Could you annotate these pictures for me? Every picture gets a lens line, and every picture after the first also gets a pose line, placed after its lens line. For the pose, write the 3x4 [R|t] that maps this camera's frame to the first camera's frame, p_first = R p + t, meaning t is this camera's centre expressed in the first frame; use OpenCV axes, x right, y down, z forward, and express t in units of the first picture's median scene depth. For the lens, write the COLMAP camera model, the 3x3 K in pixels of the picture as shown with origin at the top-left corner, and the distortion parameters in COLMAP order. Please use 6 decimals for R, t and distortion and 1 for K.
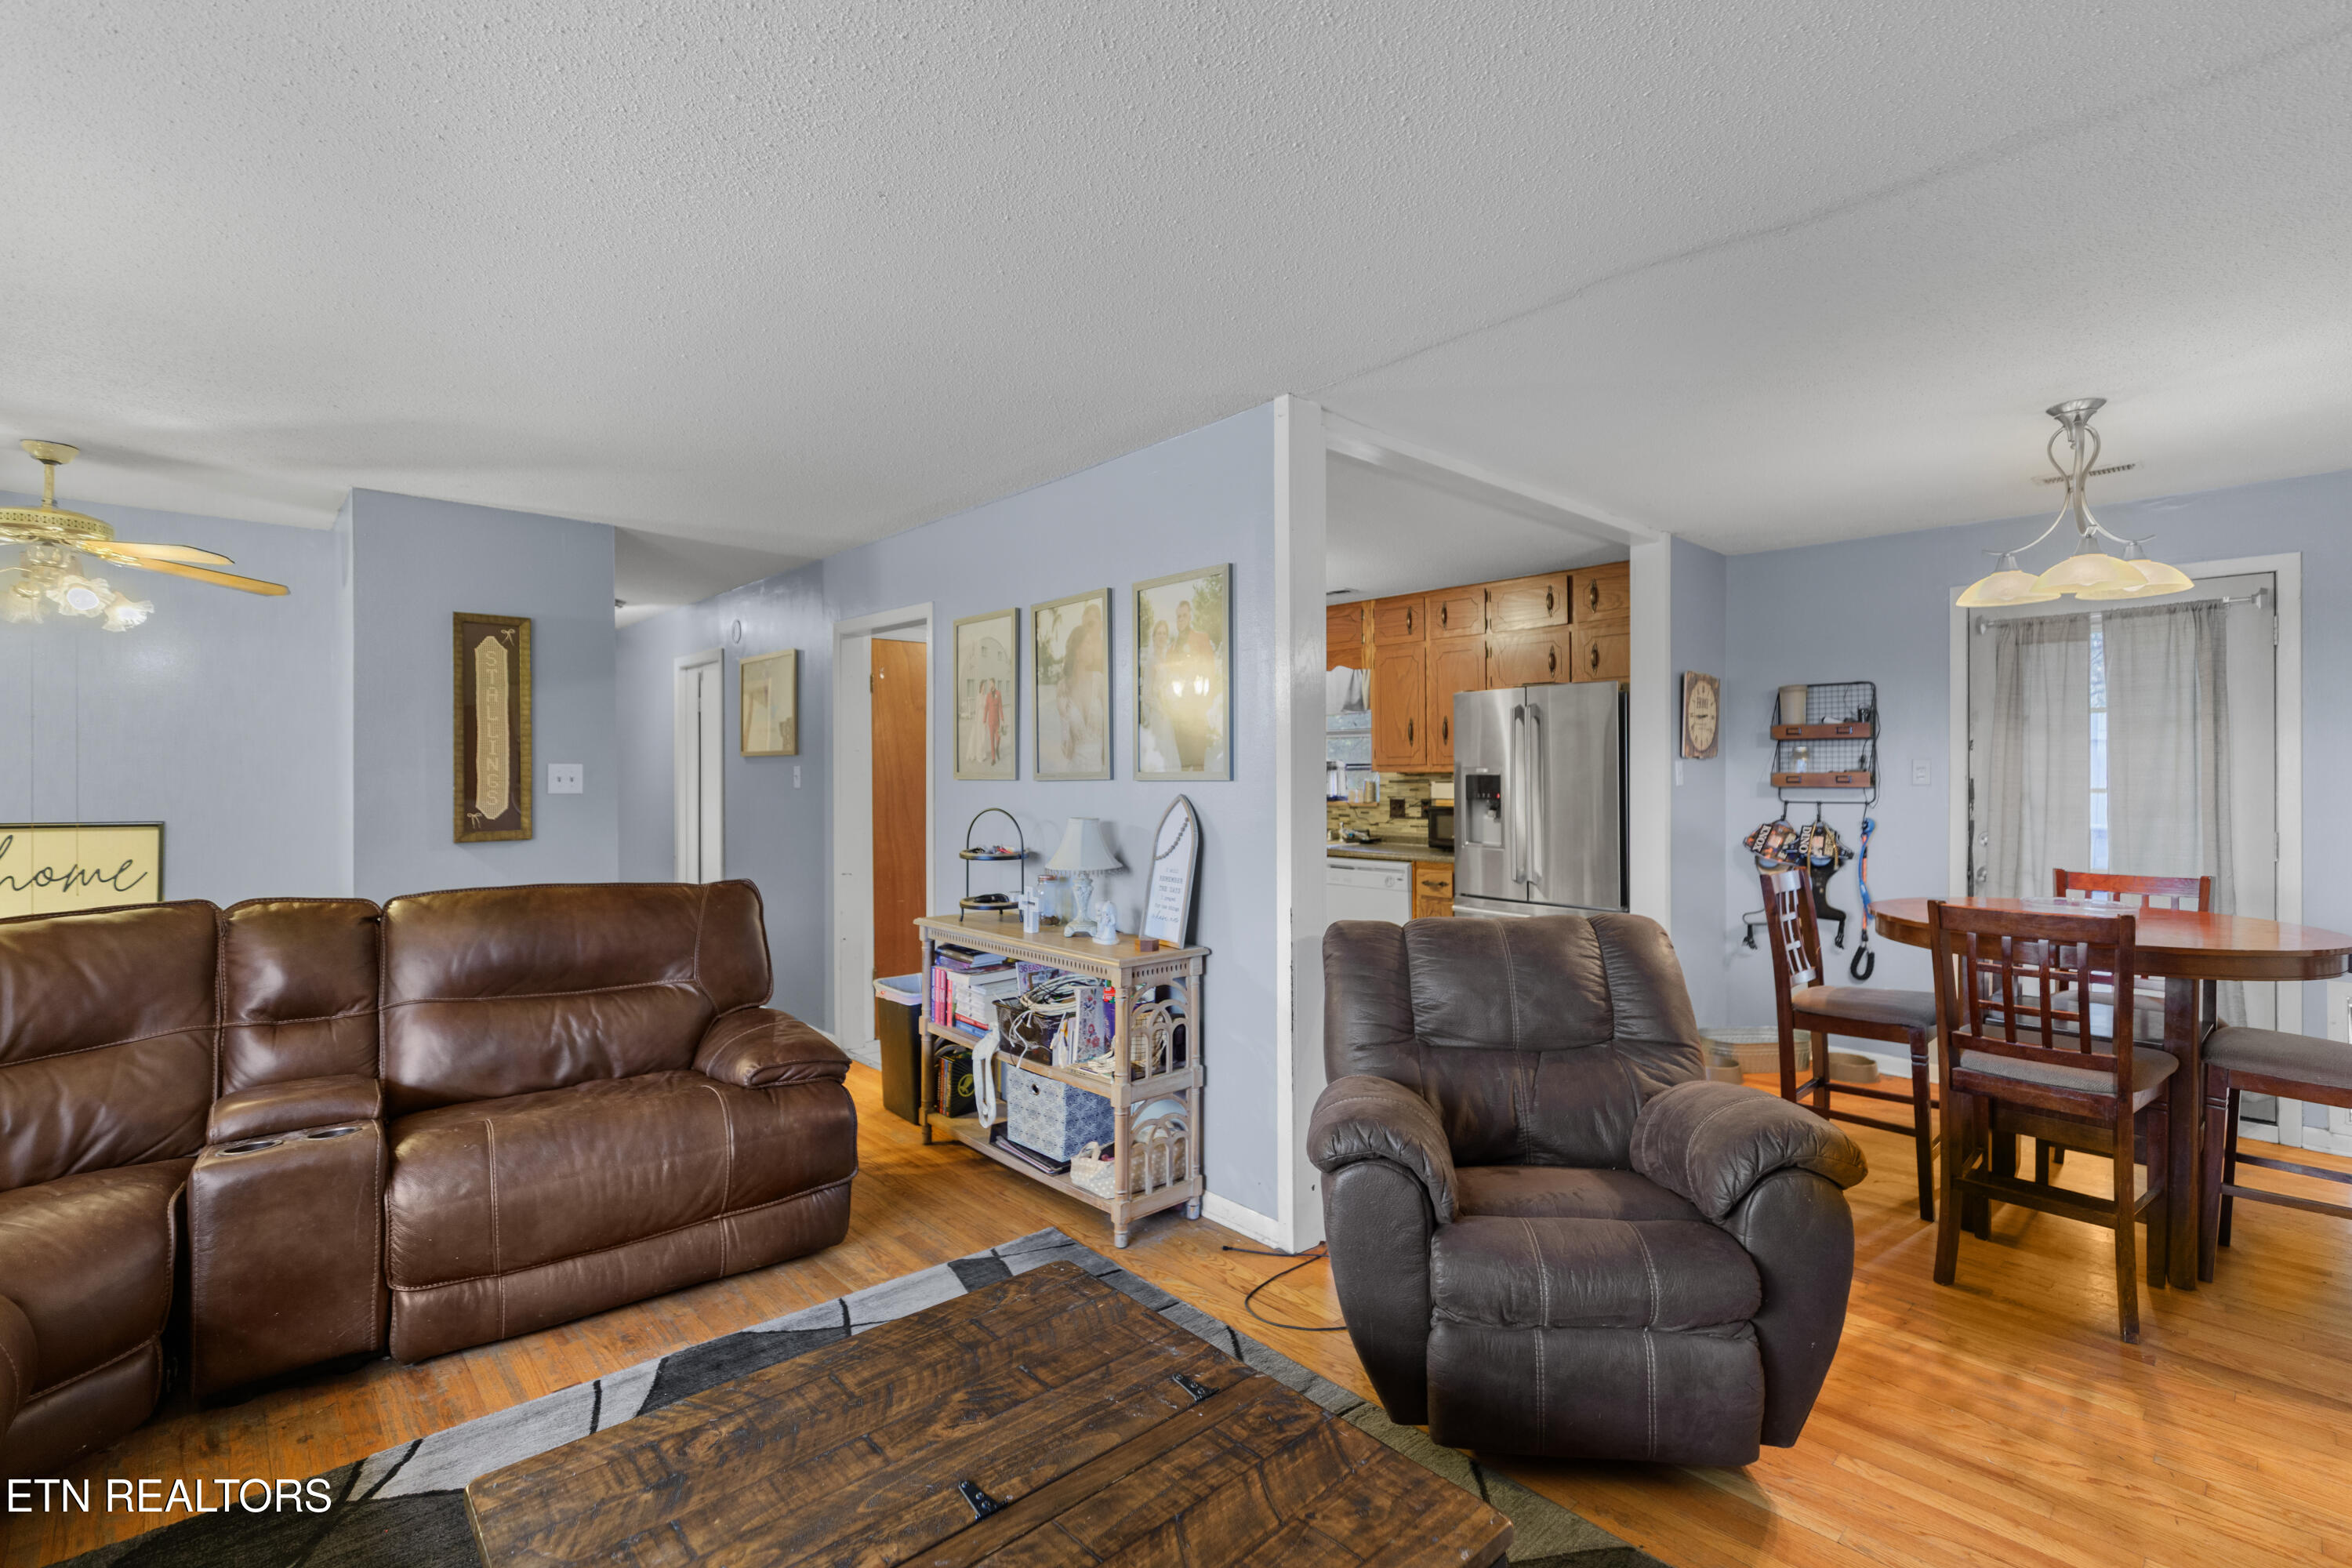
lens RADIAL K [[1061.4, 0, 1175.4], [0, 1061.4, 770.0], [0, 0, 1]] dist [0.003415, -0.000381]
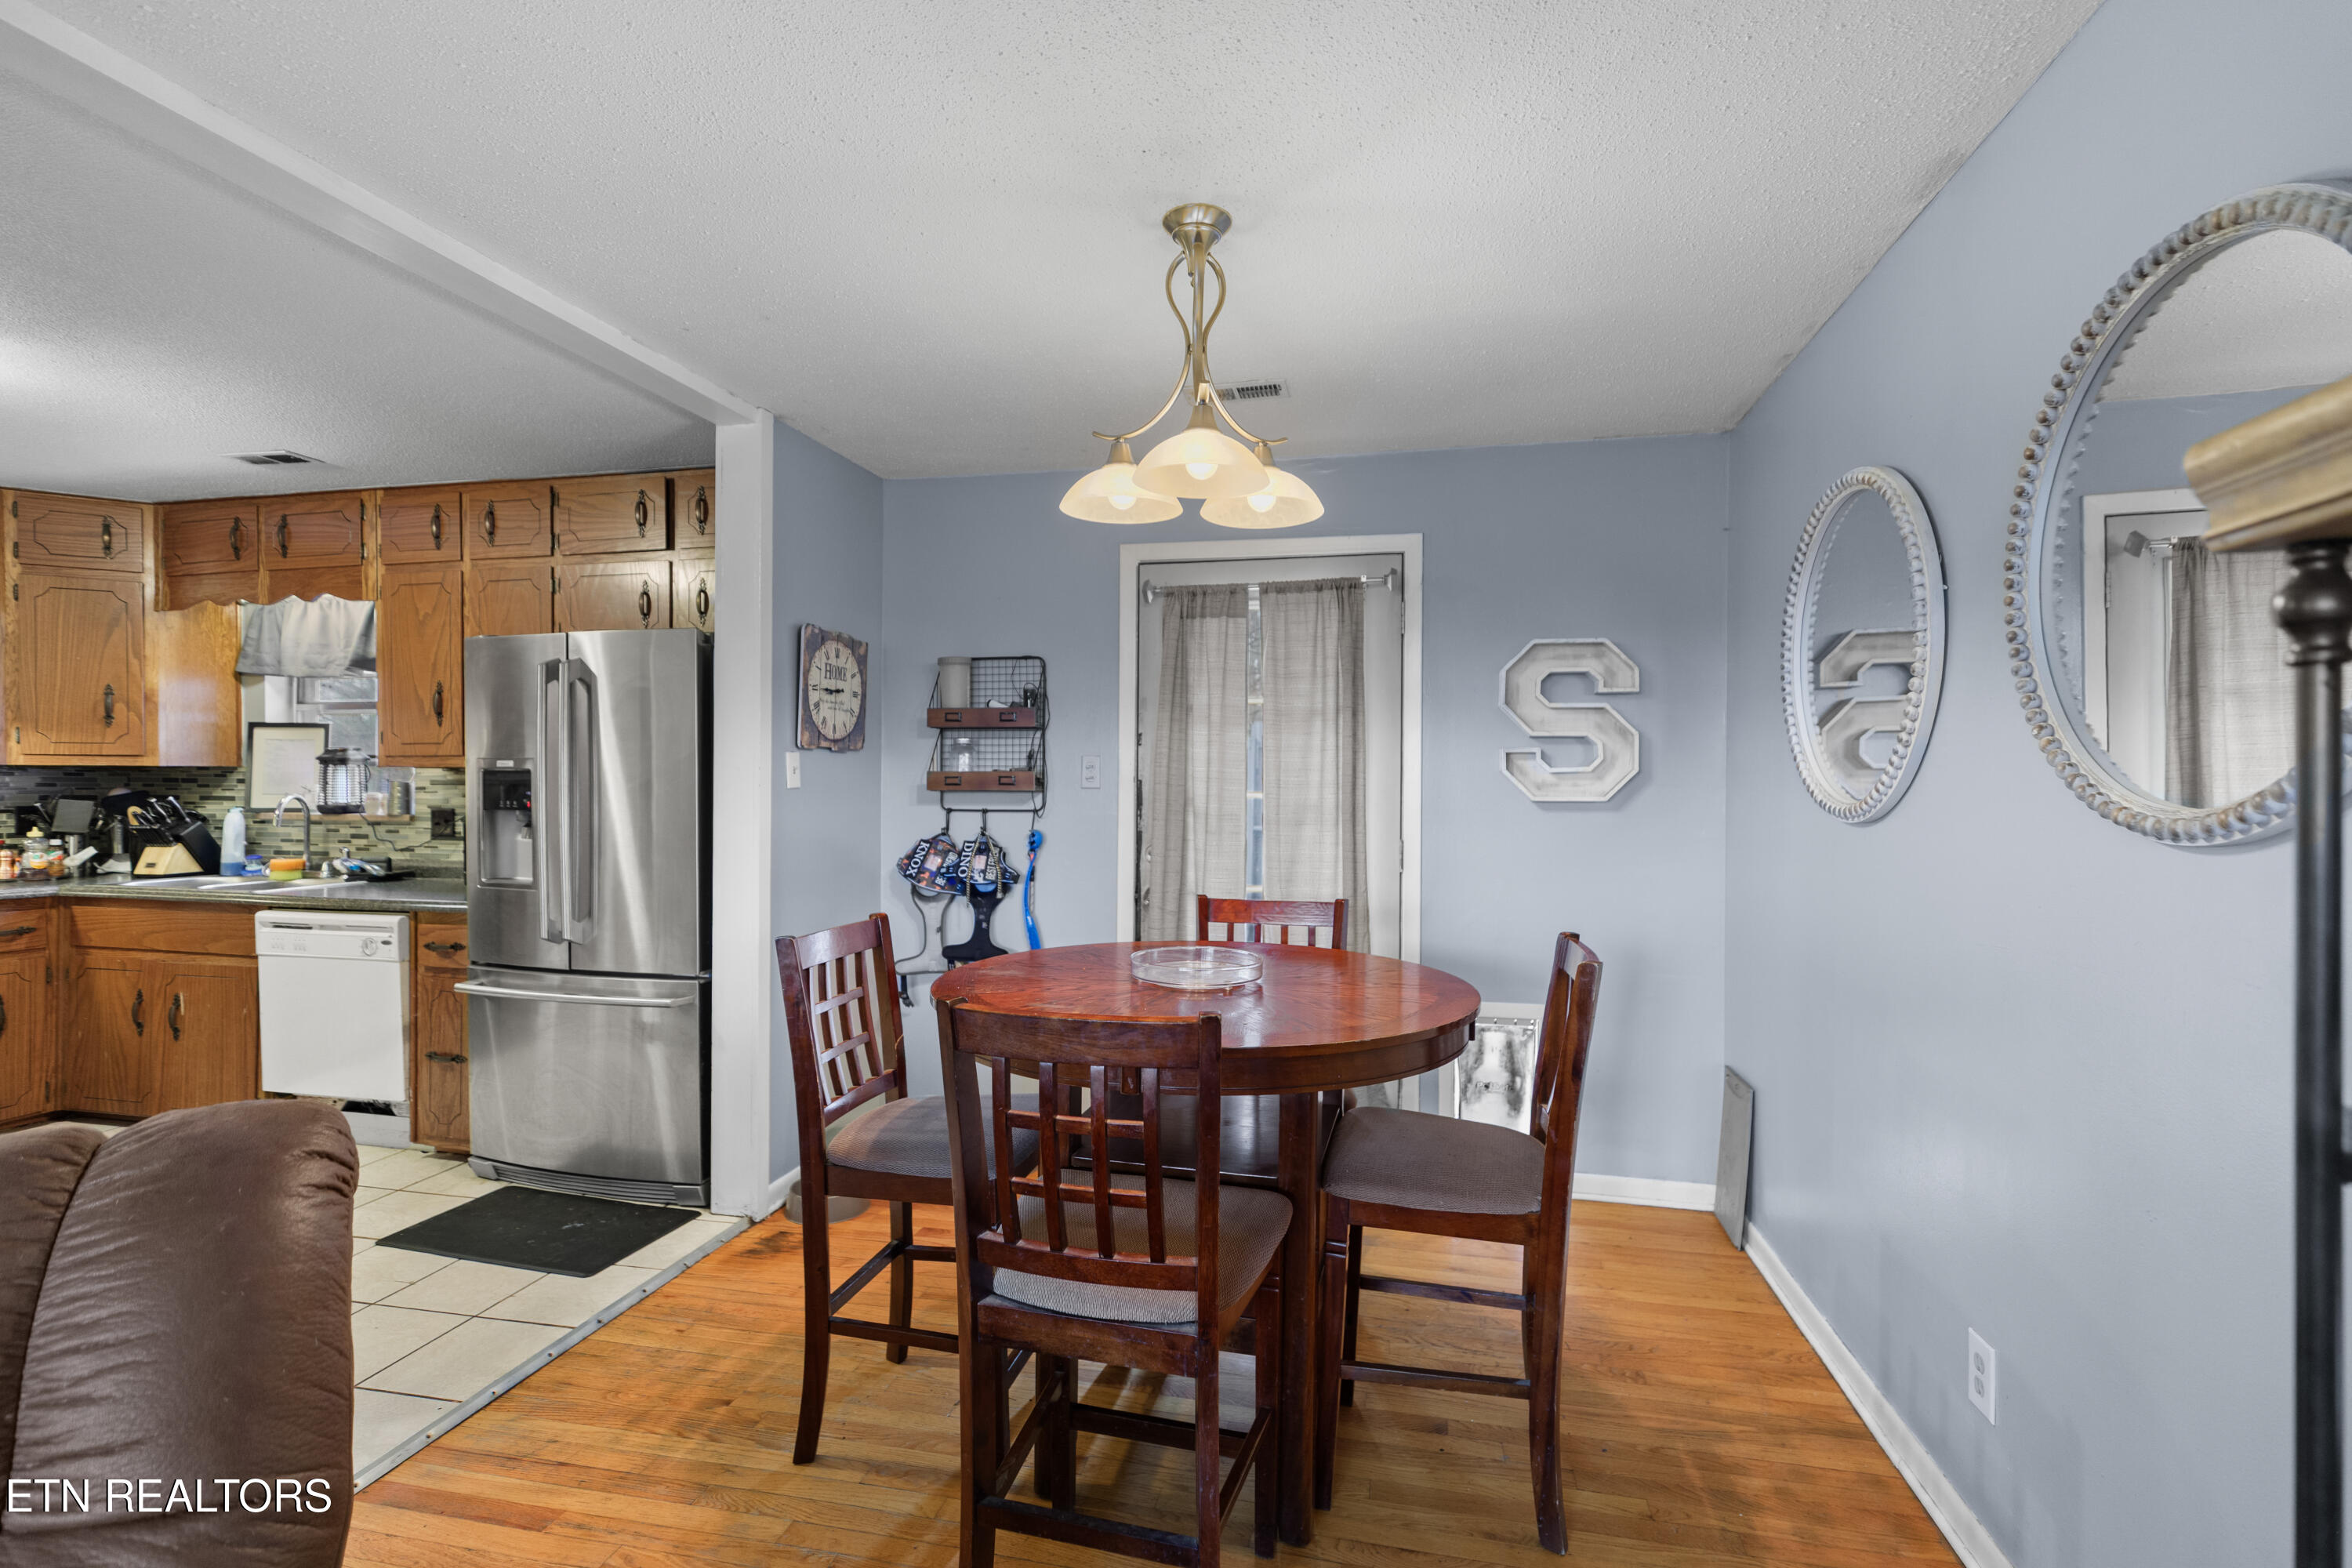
lens RADIAL K [[1061.4, 0, 1187.4], [0, 1061.4, 786.0], [0, 0, 1]] dist [0.003415, -0.000381]
pose [[0.823111, 0.003935, 0.567866, 0.340602], [-0.009076, 0.999939, 0.006226, 0.007649], [-0.567807, -0.010279, 0.823097, 0.330762]]
